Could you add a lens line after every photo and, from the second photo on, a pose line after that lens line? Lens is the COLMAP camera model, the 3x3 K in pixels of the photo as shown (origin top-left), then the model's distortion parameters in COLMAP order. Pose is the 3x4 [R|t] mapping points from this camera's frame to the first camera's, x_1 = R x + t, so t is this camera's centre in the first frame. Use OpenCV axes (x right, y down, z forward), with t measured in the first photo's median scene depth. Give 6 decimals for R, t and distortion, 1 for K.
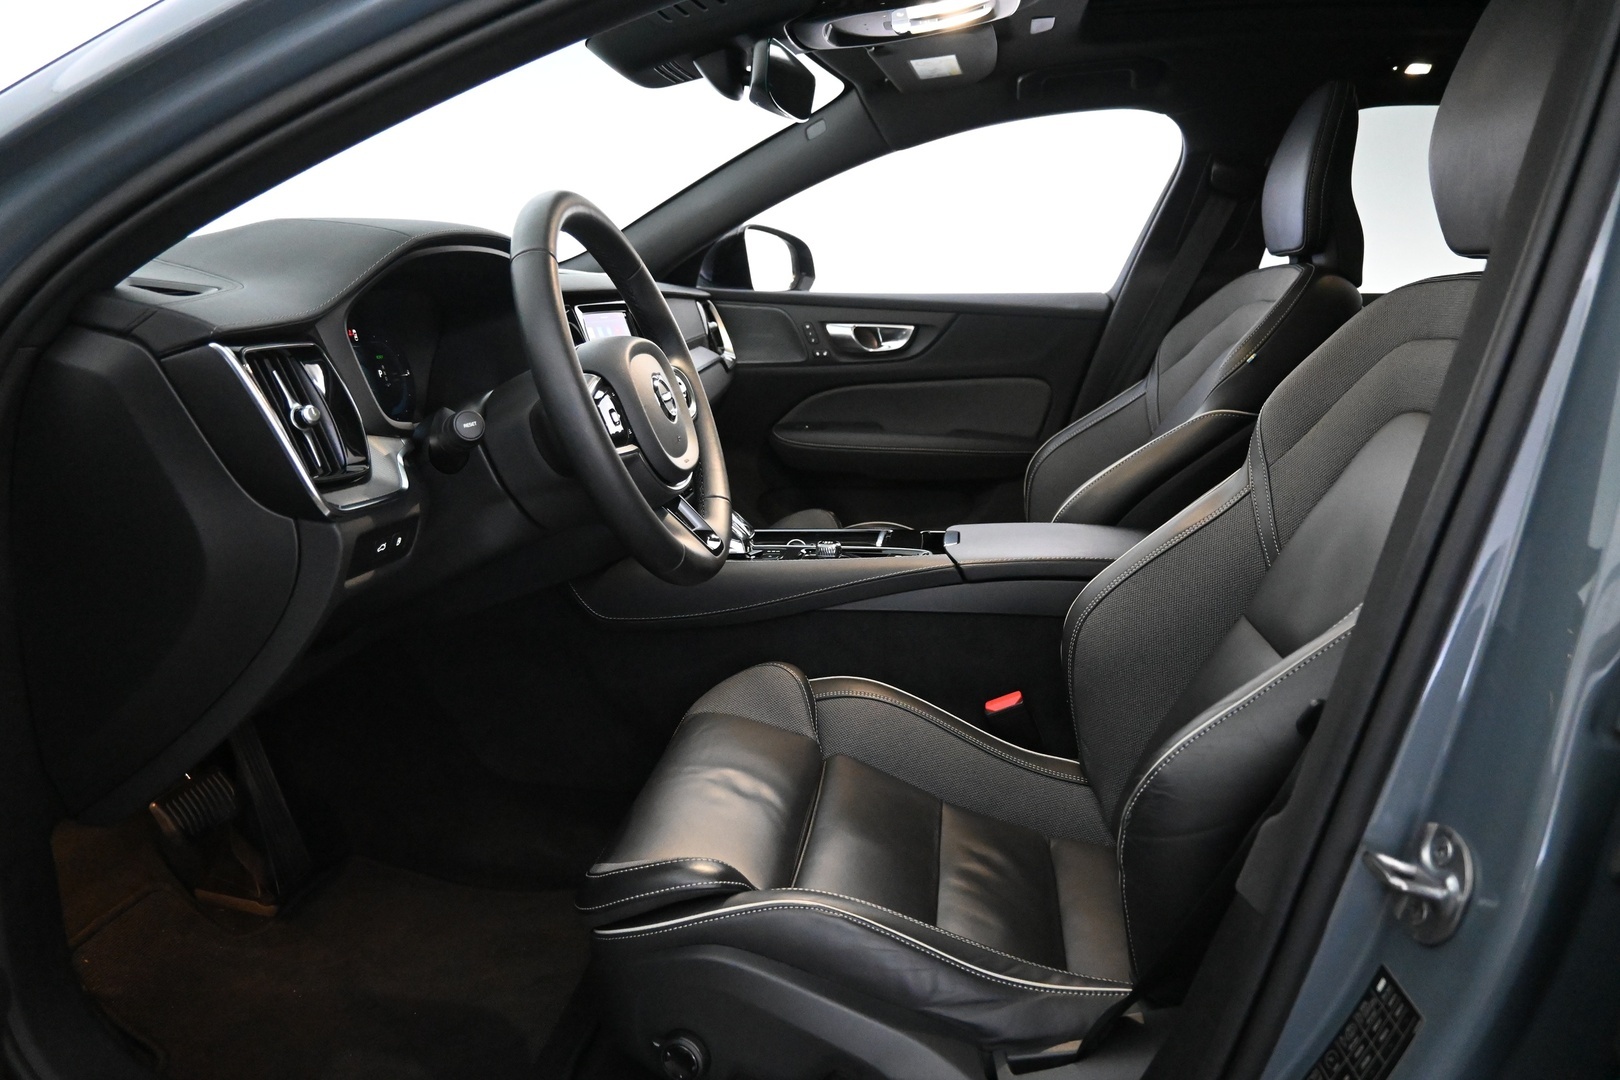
lens RADIAL K [[1109.5, 0, 810.0], [0, 1109.5, 540.0], [0, 0, 1]] dist [0.000507, -0.000123]
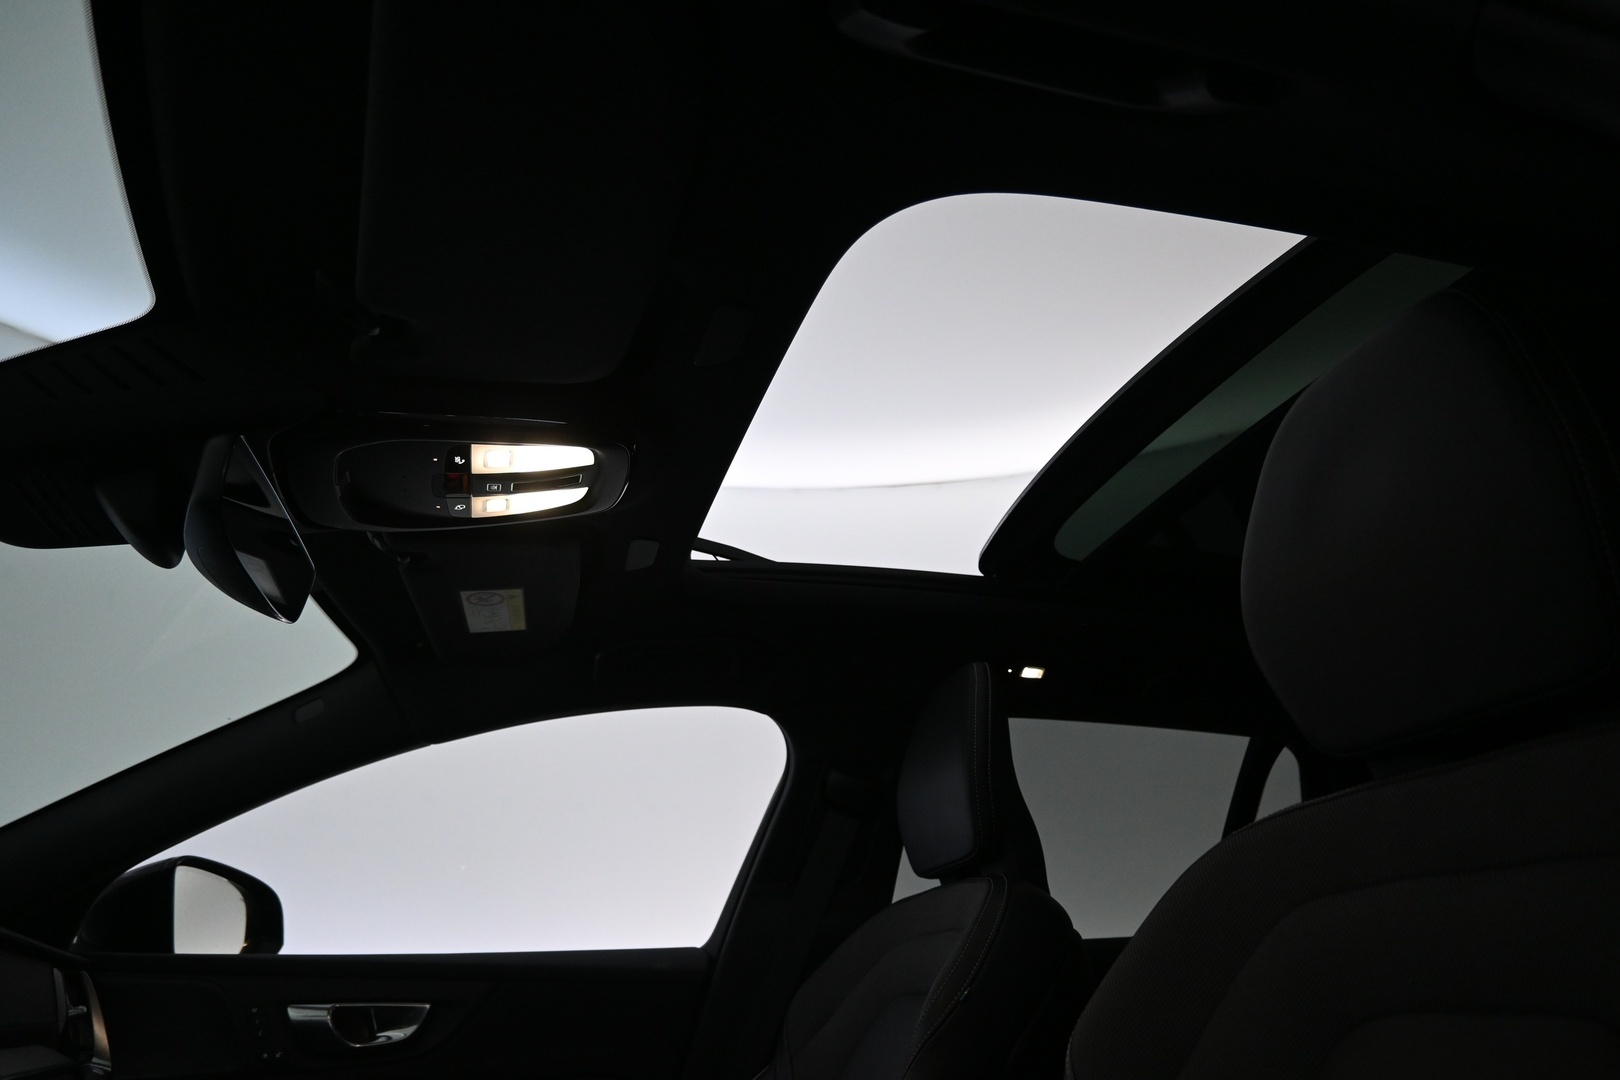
lens RADIAL K [[1109.5, 0, 810.0], [0, 1109.5, 540.0], [0, 0, 1]] dist [0.000507, -0.000123]
pose [[0.918949, 0.129270, 0.372588, 0.018957], [0.124570, 0.801241, -0.585231, 0.002387], [-0.374185, 0.584211, 0.720197, 0.277334]]
